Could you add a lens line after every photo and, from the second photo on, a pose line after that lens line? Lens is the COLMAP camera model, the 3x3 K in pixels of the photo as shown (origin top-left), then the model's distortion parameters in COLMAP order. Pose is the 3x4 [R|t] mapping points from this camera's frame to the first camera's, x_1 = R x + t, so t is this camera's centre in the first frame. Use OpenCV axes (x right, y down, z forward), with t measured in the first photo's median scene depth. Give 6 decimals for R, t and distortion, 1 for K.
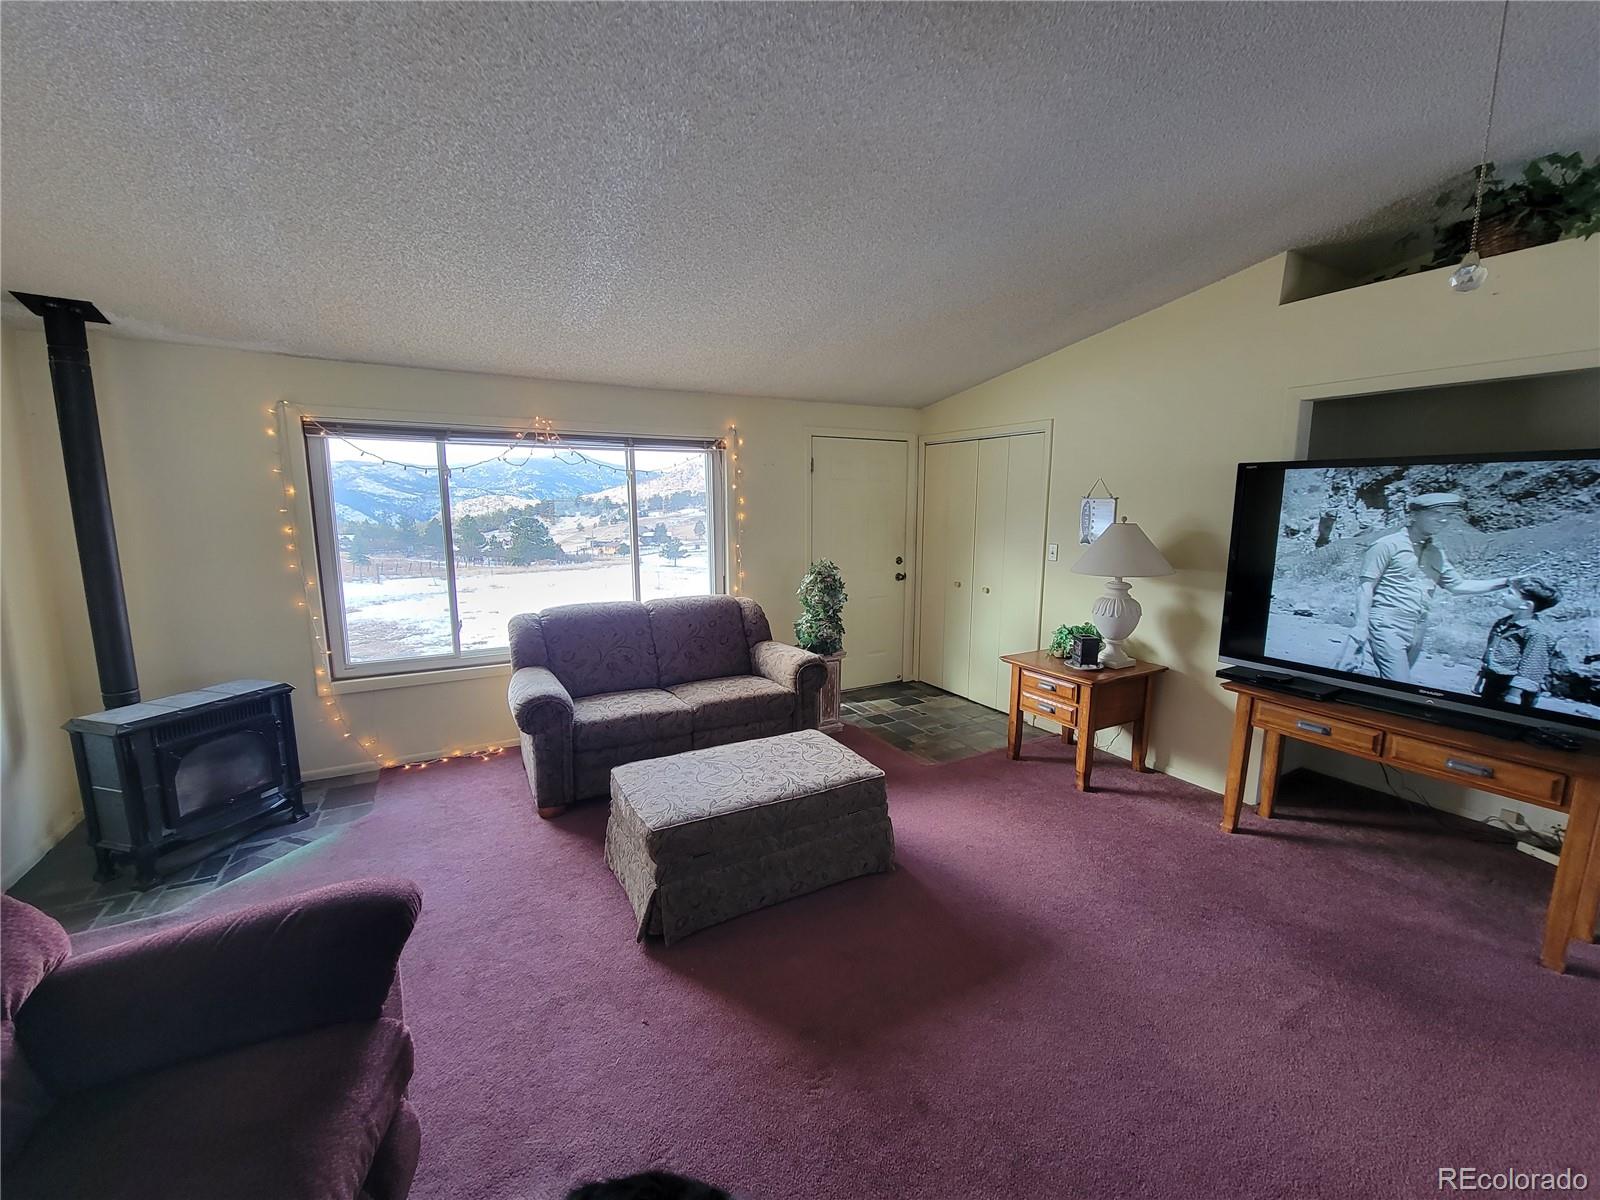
lens RADIAL K [[640.6, 0, 797.4], [0, 640.6, 602.4], [0, 0, 1]] dist [-0.001691, -0.000330]
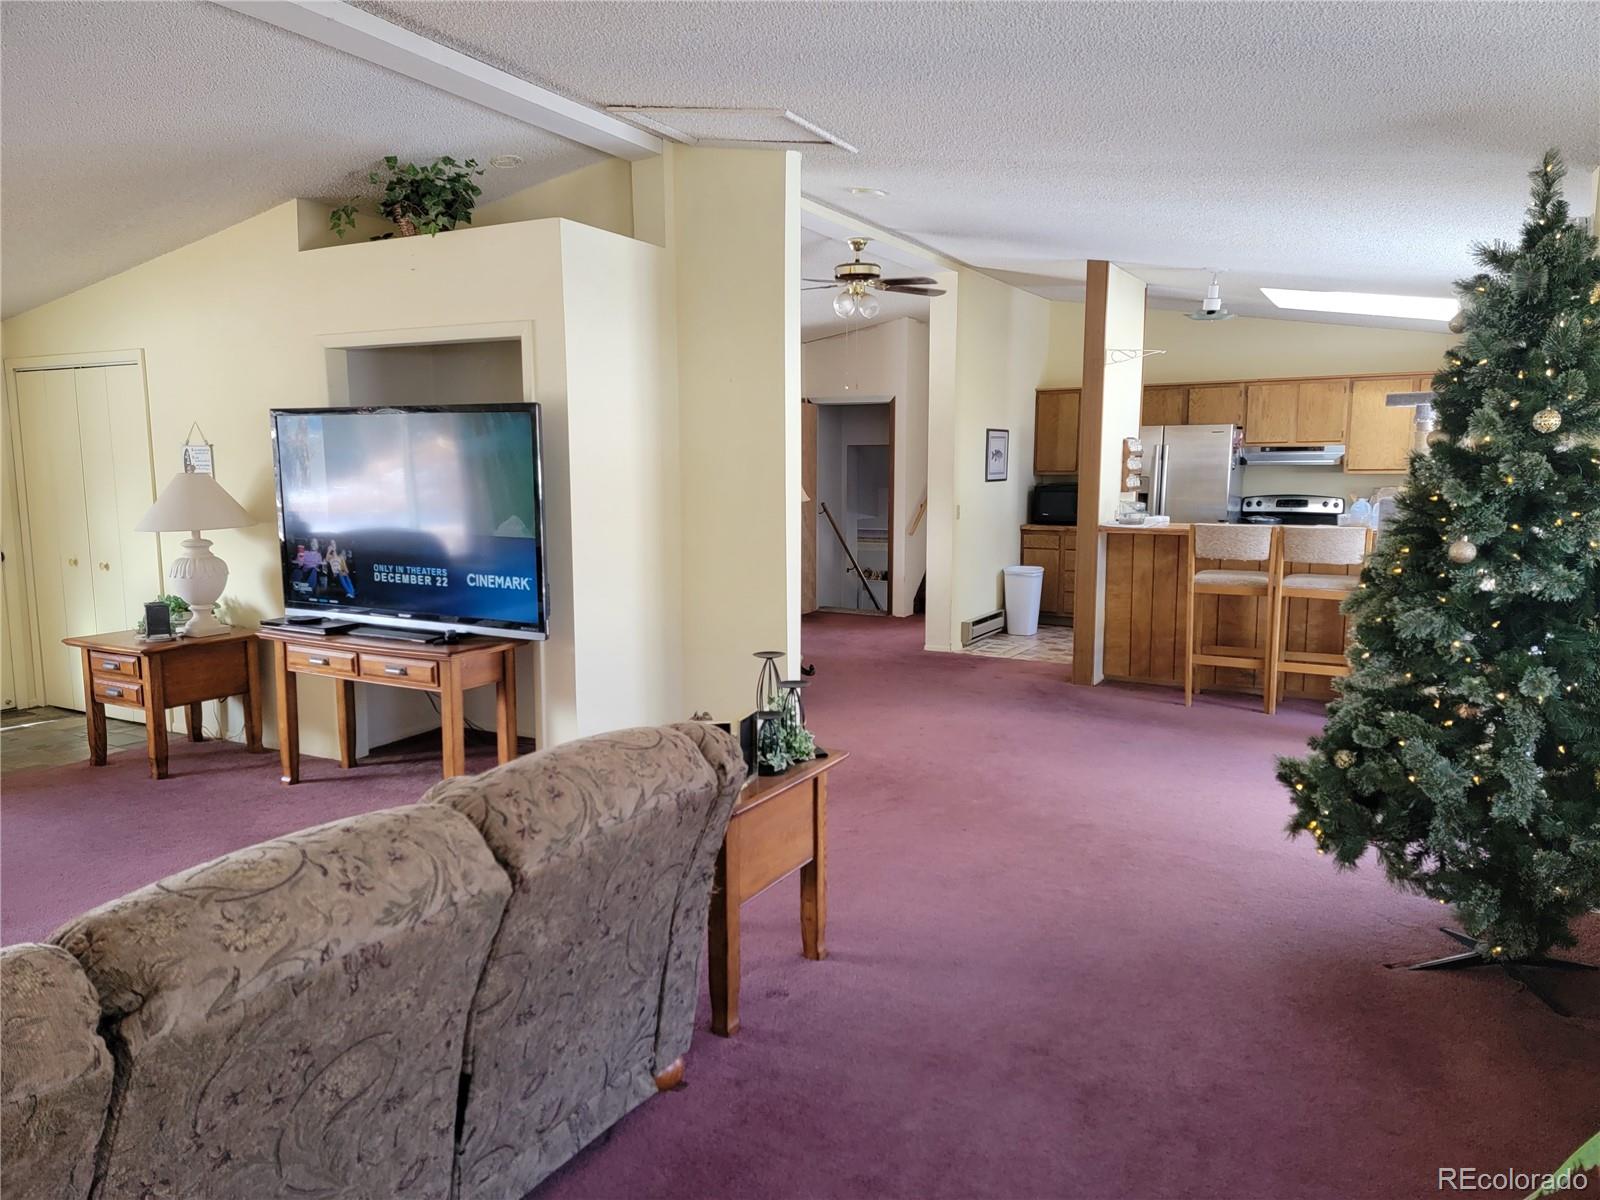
lens RADIAL K [[1091.0, 0, 800.7], [0, 1091.0, 596.9], [0, 0, 1]] dist [0.009352, 0.001885]
pose [[0.845889, -0.071541, 0.528538, 0.410486], [0.087637, 0.996138, -0.005424, 0.130728], [-0.526109, 0.050908, 0.848892, -0.722722]]
